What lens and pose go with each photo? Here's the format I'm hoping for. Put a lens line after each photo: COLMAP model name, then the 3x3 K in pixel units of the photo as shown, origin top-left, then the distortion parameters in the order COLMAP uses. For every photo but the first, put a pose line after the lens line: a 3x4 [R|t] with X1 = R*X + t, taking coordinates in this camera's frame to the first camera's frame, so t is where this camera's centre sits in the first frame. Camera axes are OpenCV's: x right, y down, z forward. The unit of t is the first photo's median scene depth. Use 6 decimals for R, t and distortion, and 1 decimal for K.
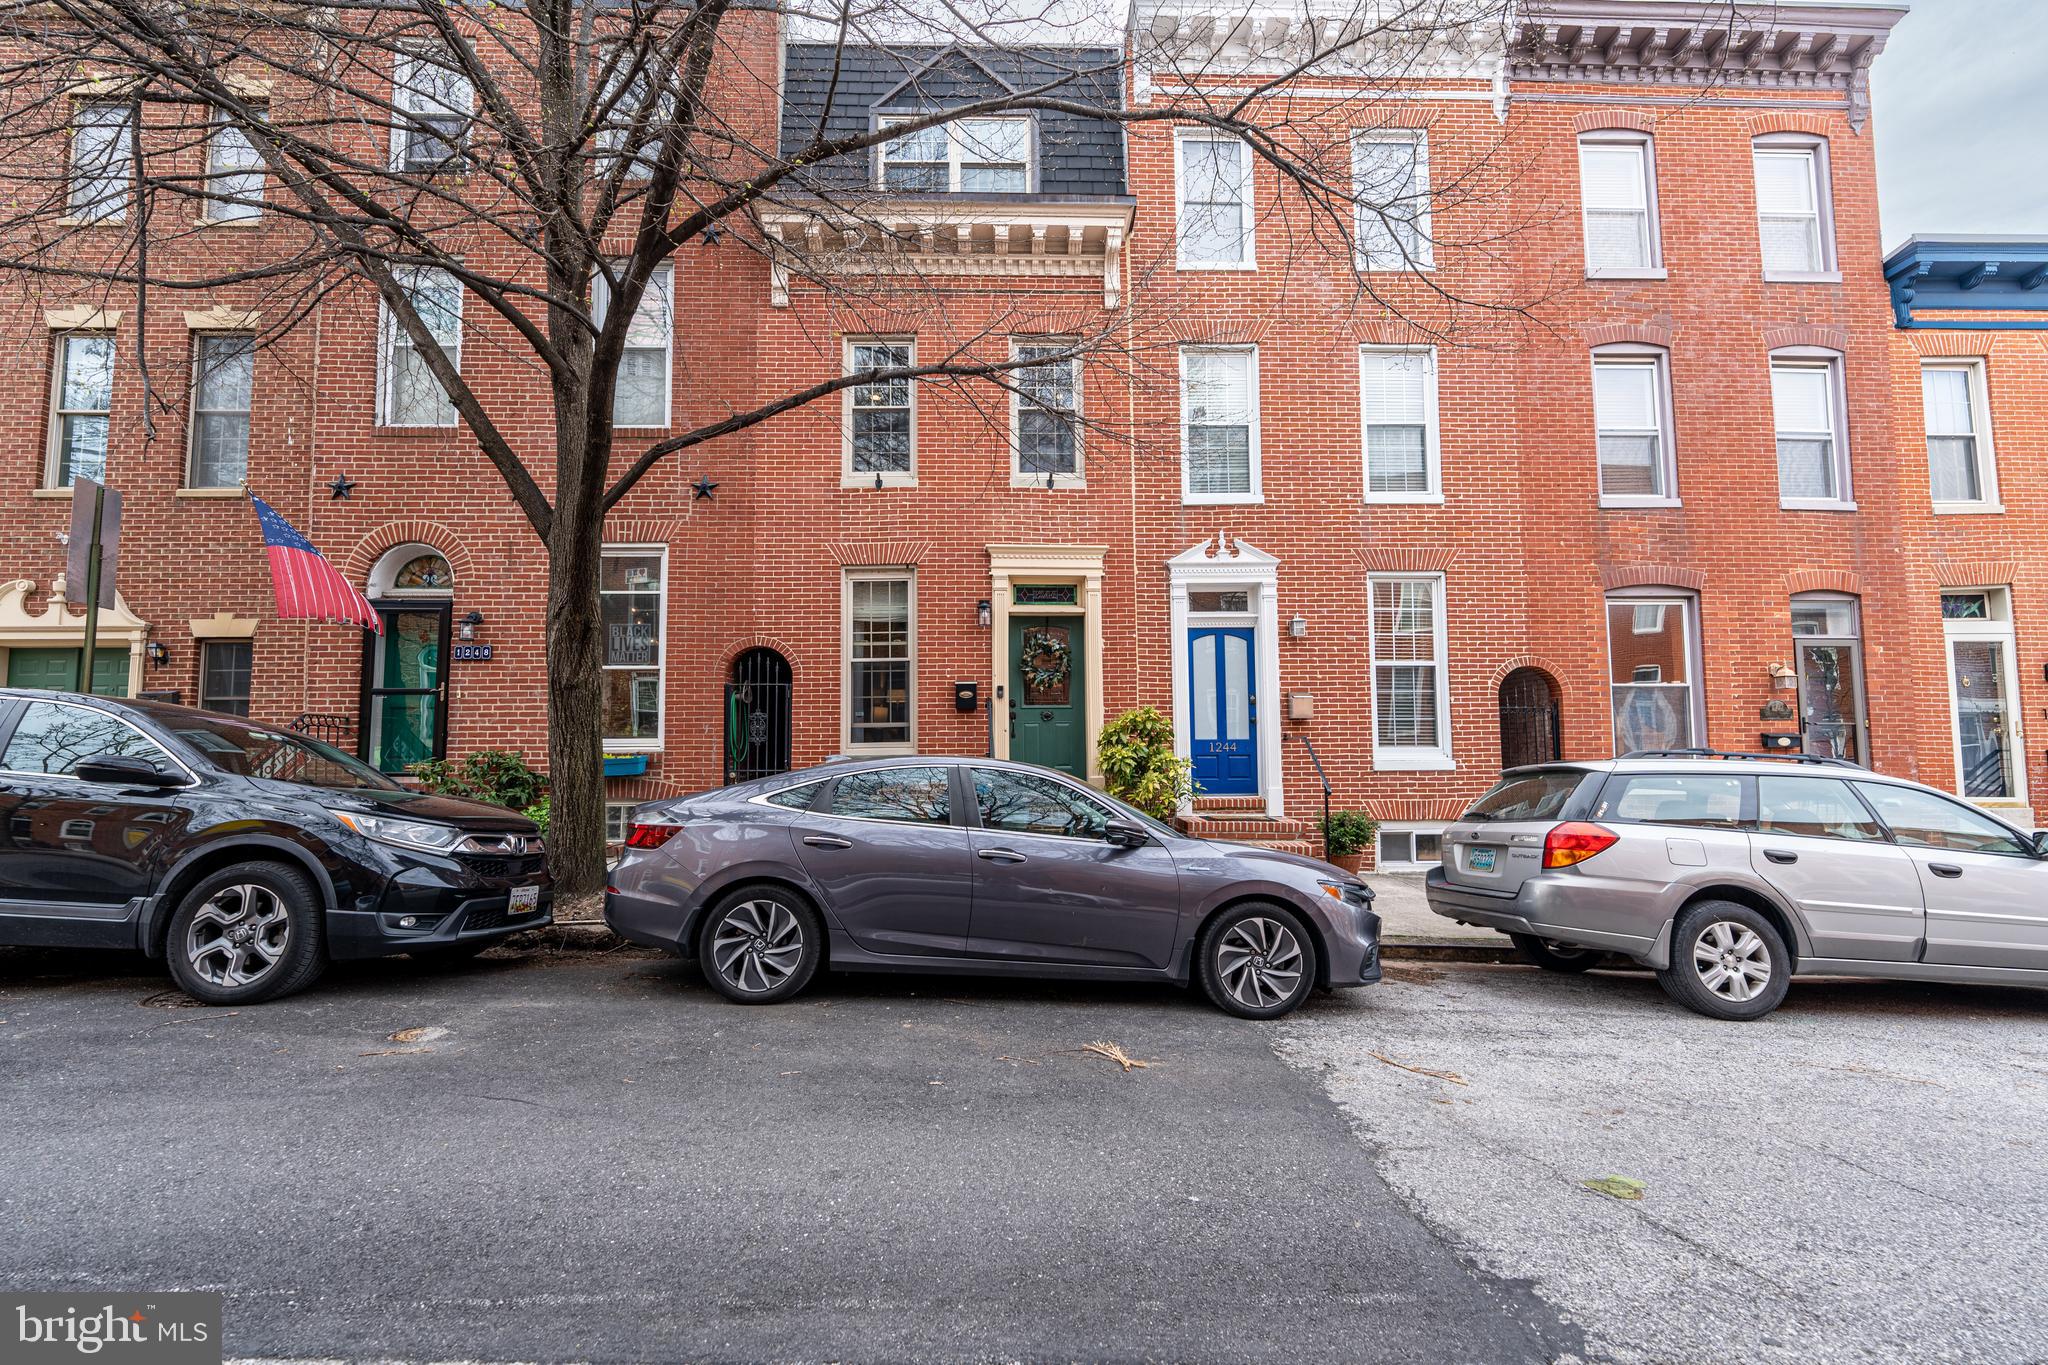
lens RADIAL K [[828.8, 0, 1019.2], [0, 828.8, 685.7], [0, 0, 1]] dist [-0.001708, -0.000436]
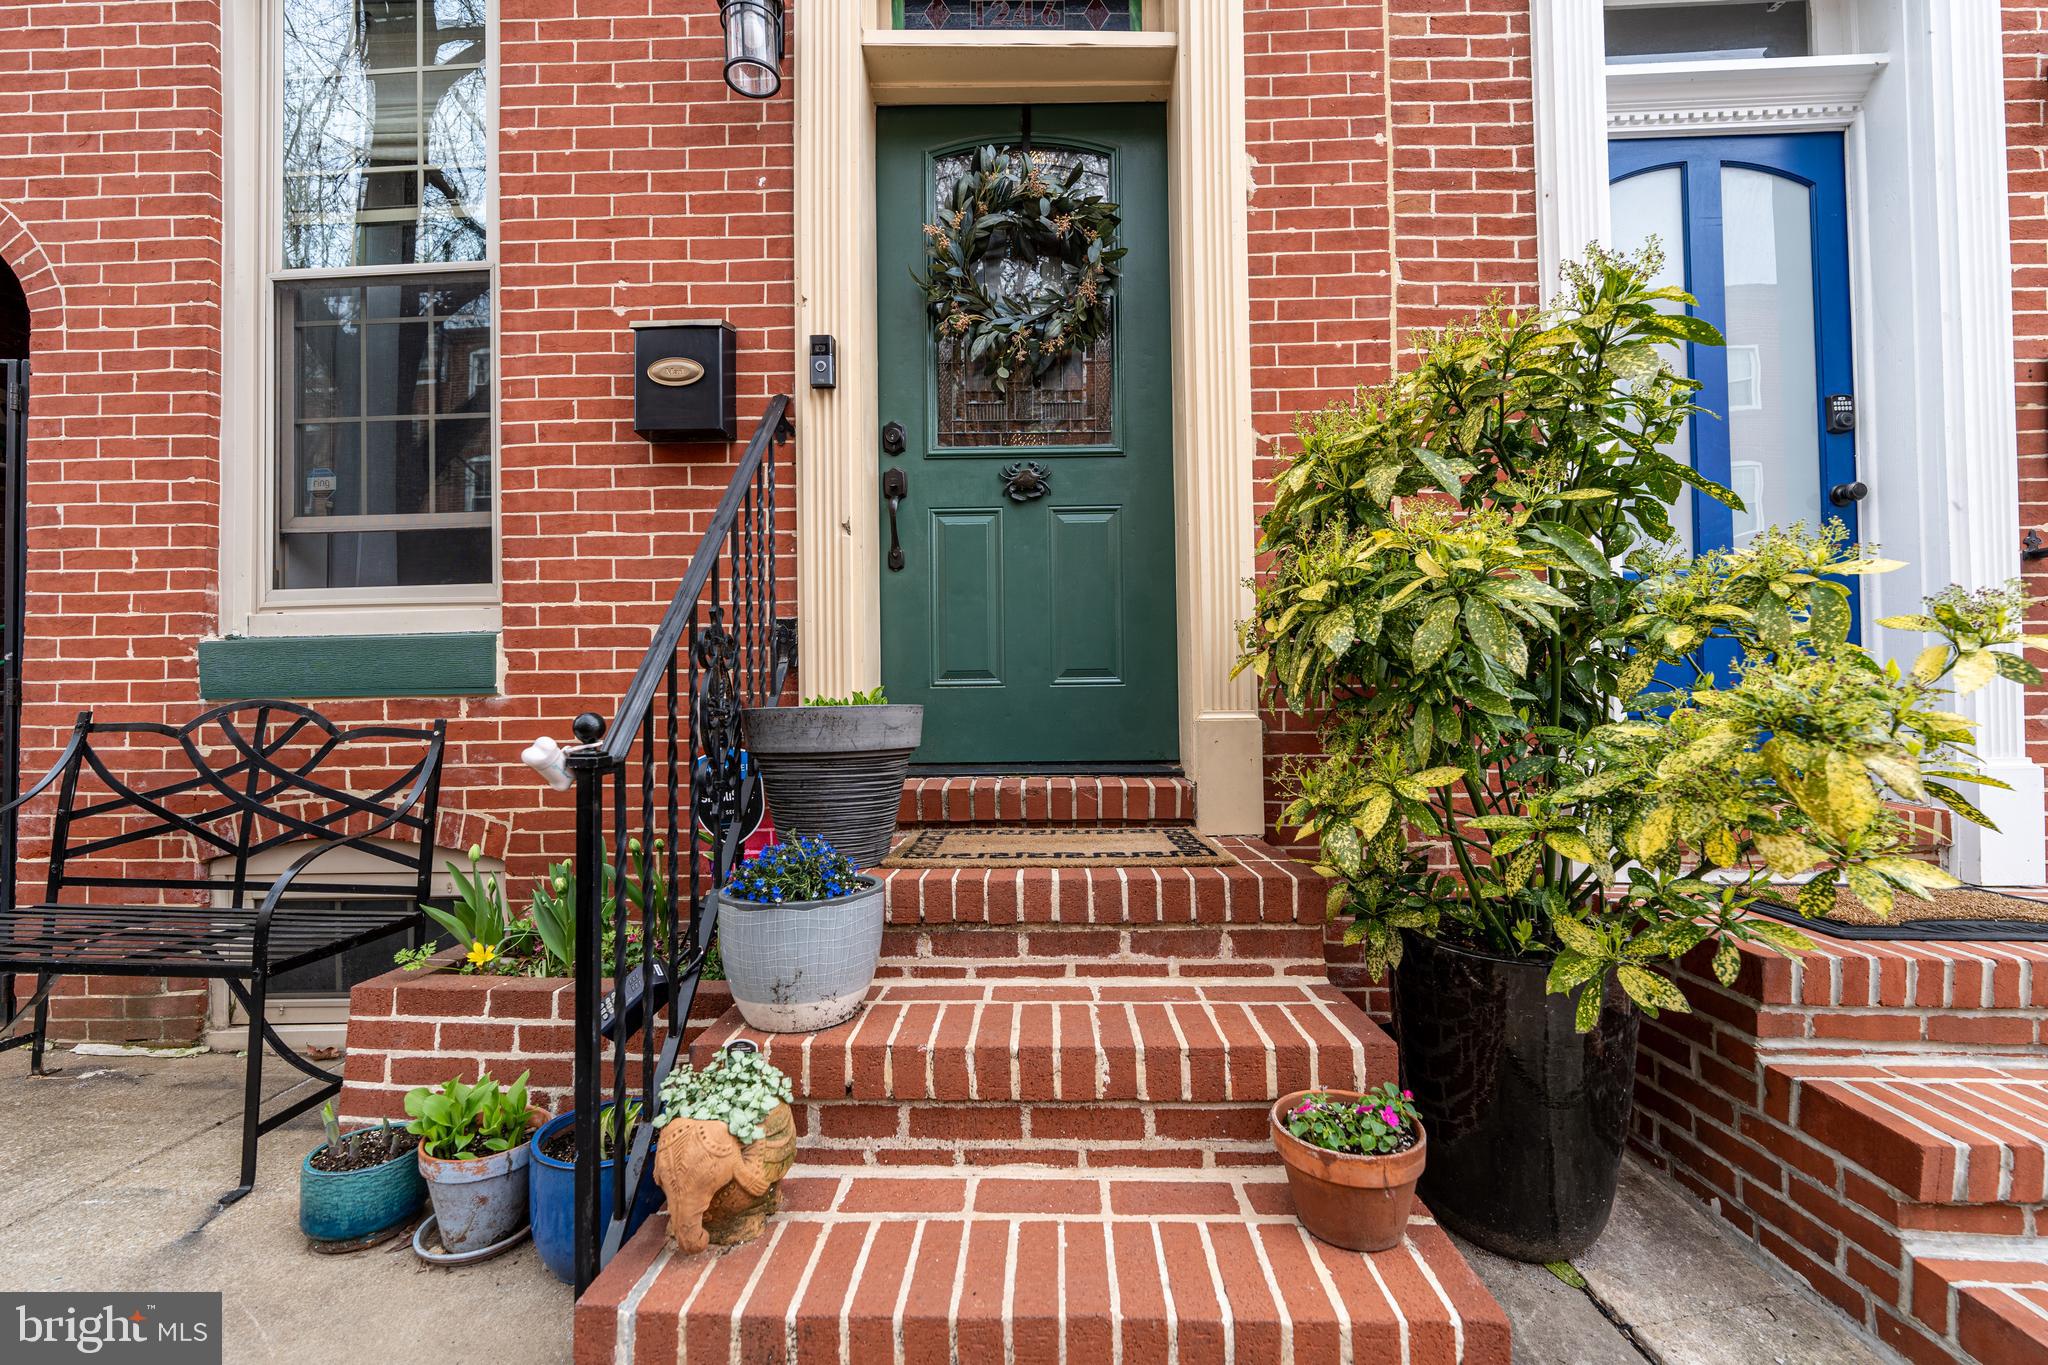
lens RADIAL K [[828.8, 0, 1019.2], [0, 828.8, 685.7], [0, 0, 1]] dist [-0.001708, -0.000436]
pose [[0.998794, 0.004896, -0.048860, 0.045525], [-0.002267, 0.998554, 0.053707, 0.087235], [0.049053, -0.053531, 0.997361, 0.747901]]
